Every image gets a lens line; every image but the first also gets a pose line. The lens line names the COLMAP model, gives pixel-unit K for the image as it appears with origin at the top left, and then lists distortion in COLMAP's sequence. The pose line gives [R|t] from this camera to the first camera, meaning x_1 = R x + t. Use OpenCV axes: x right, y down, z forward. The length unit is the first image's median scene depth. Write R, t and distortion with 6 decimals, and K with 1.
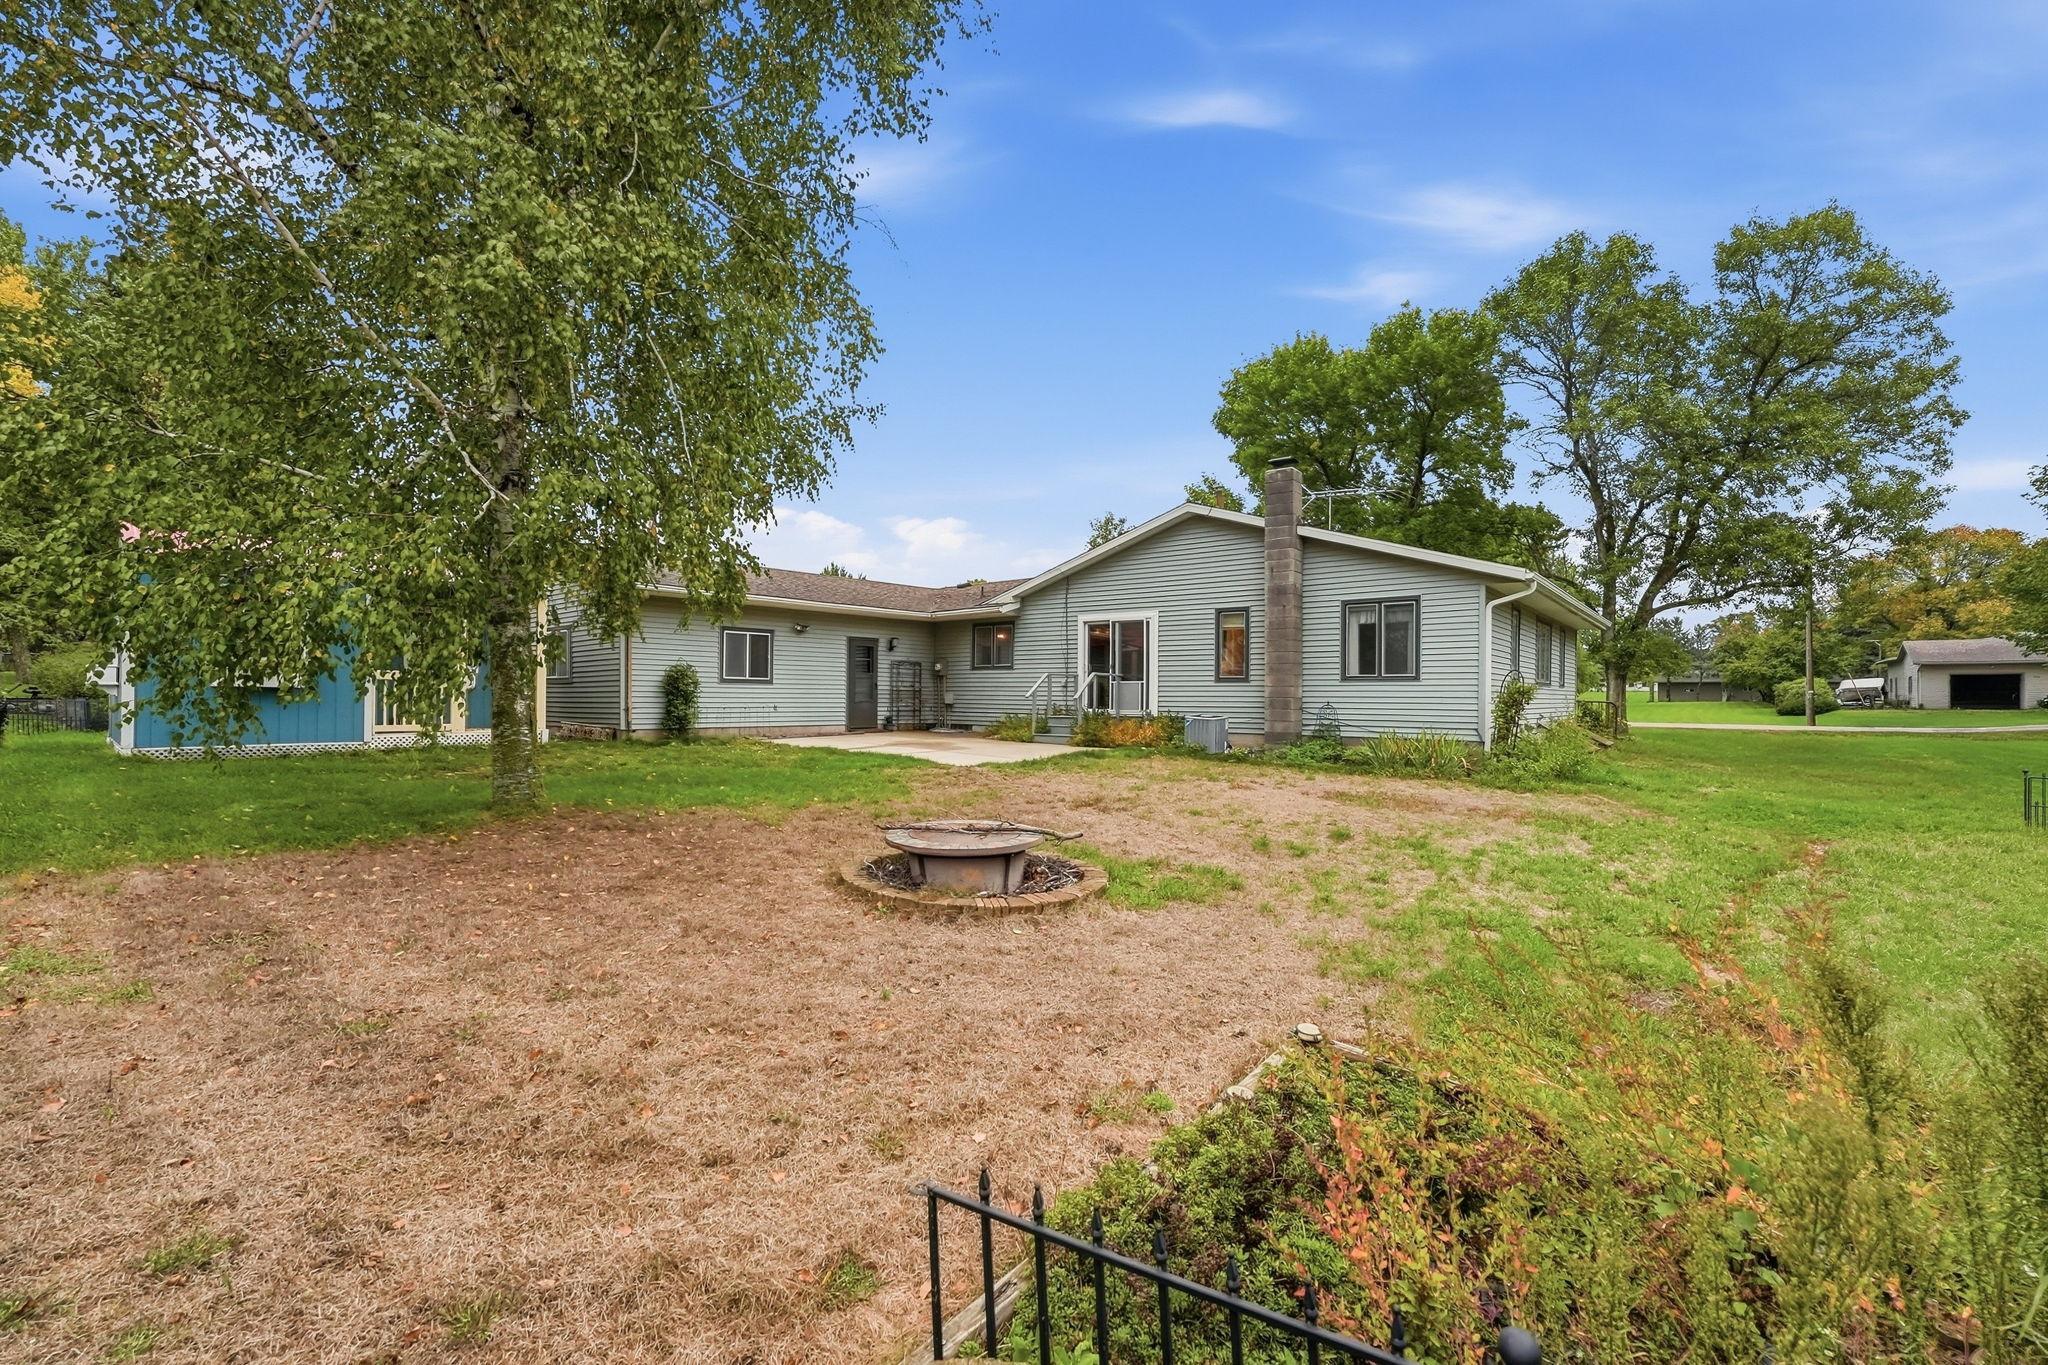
lens RADIAL K [[867.5, 0, 1060.7], [0, 867.5, 685.2], [0, 0, 1]] dist [-0.013104, 0.000143]
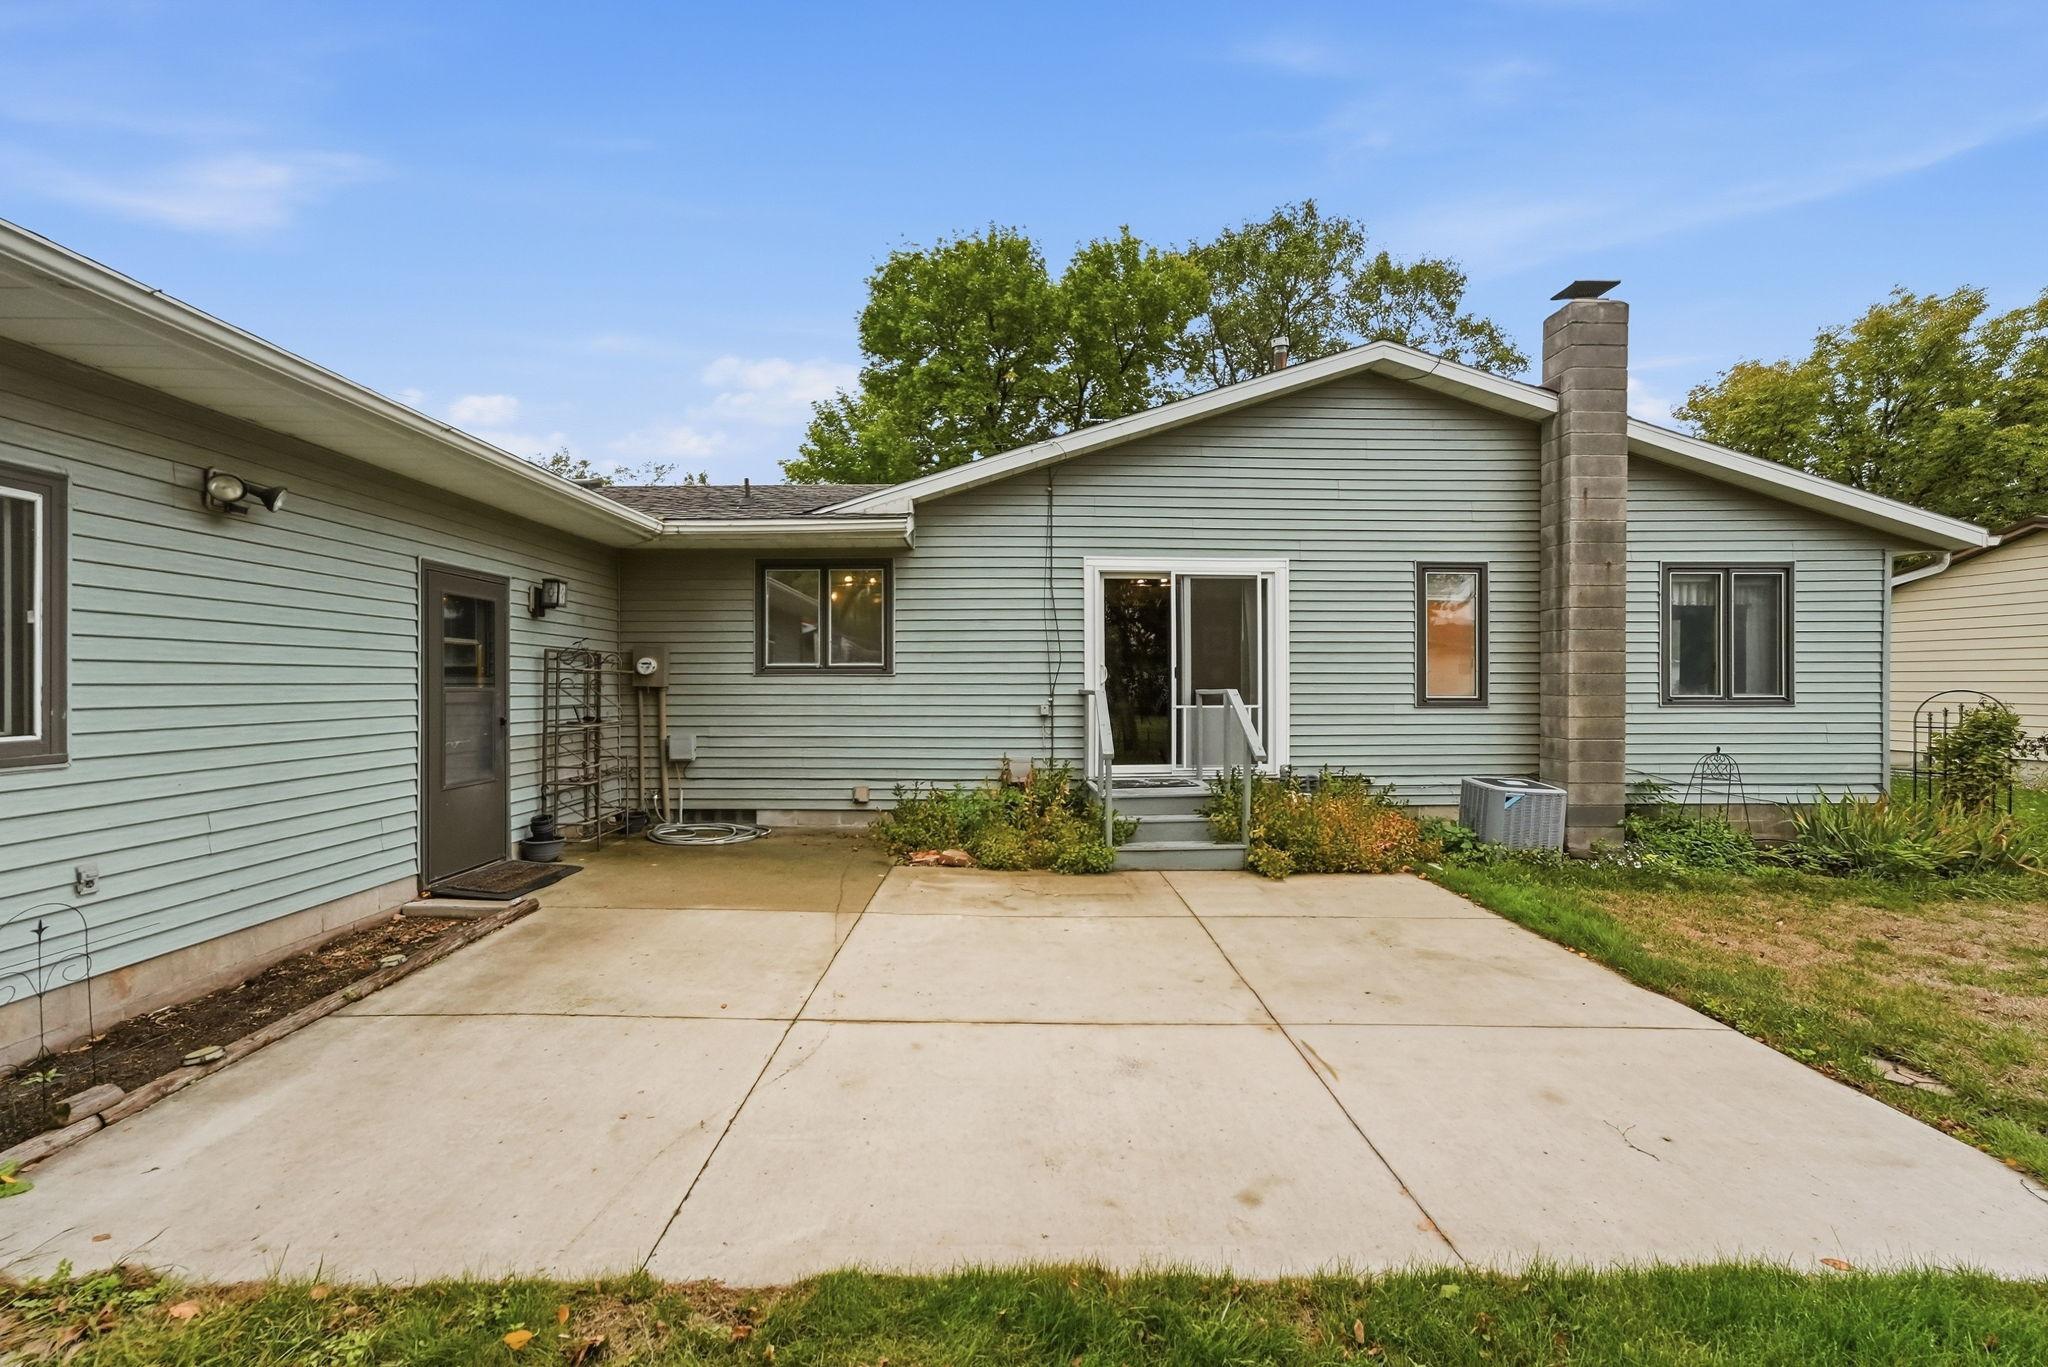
lens RADIAL K [[848.9, 0, 1023.6], [0, 848.9, 694.0], [0, 0, 1]] dist [-0.022238, -0.000088]
pose [[0.784318, -0.008147, 0.620306, -0.292135], [-0.002123, 0.999873, 0.015817, -0.017407], [-0.620356, -0.013722, 0.784200, 0.718377]]
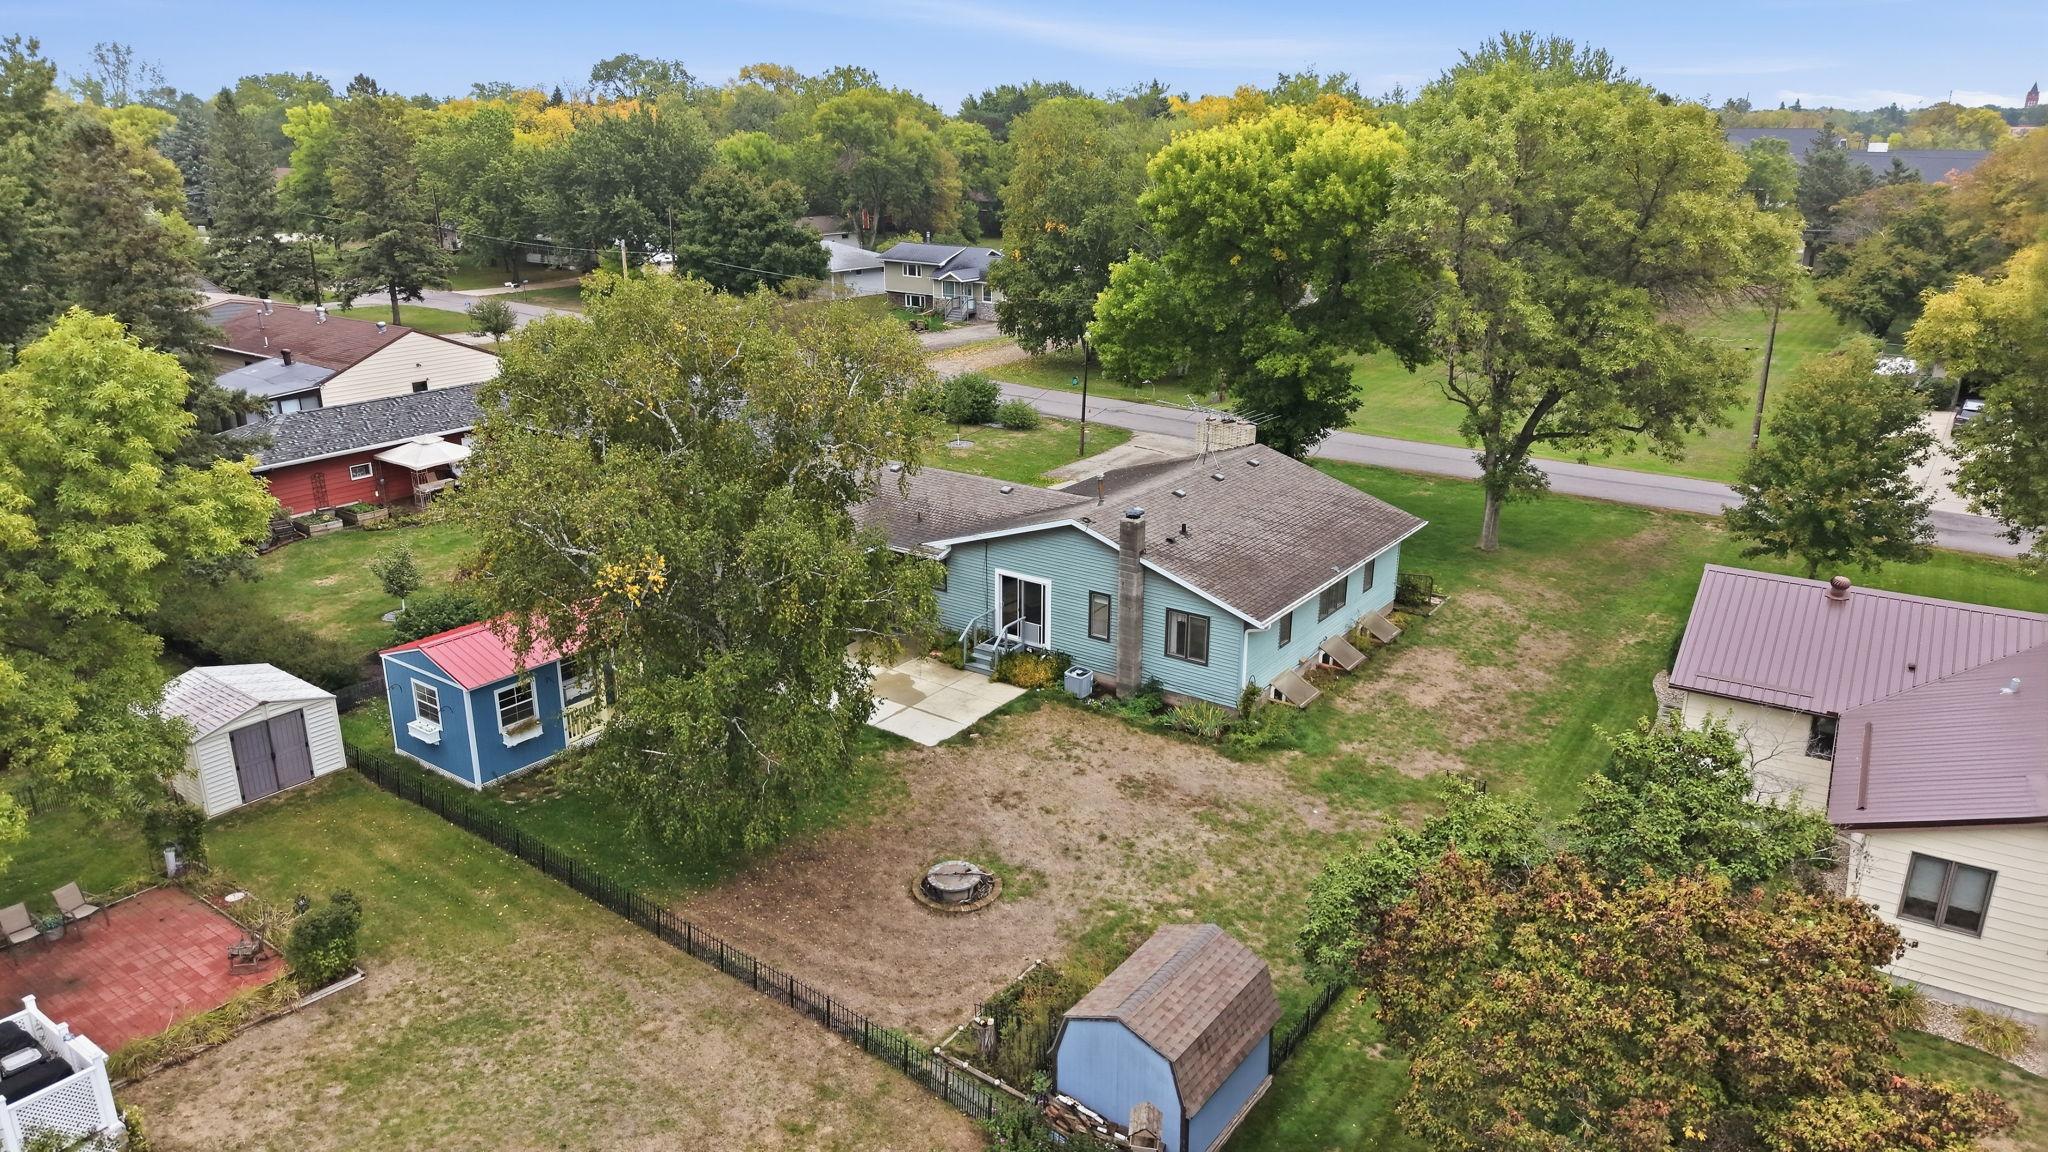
lens RADIAL K [[1348.5, 0, 1024.0], [0, 1348.5, 576.0], [0, 0, 1]] dist [0.028291, -0.001177]
pose [[0.999419, -0.009169, 0.032840, -0.004328], [-0.002125, 0.944544, 0.328378, -0.811609], [-0.034029, -0.328257, 0.943975, -1.065980]]
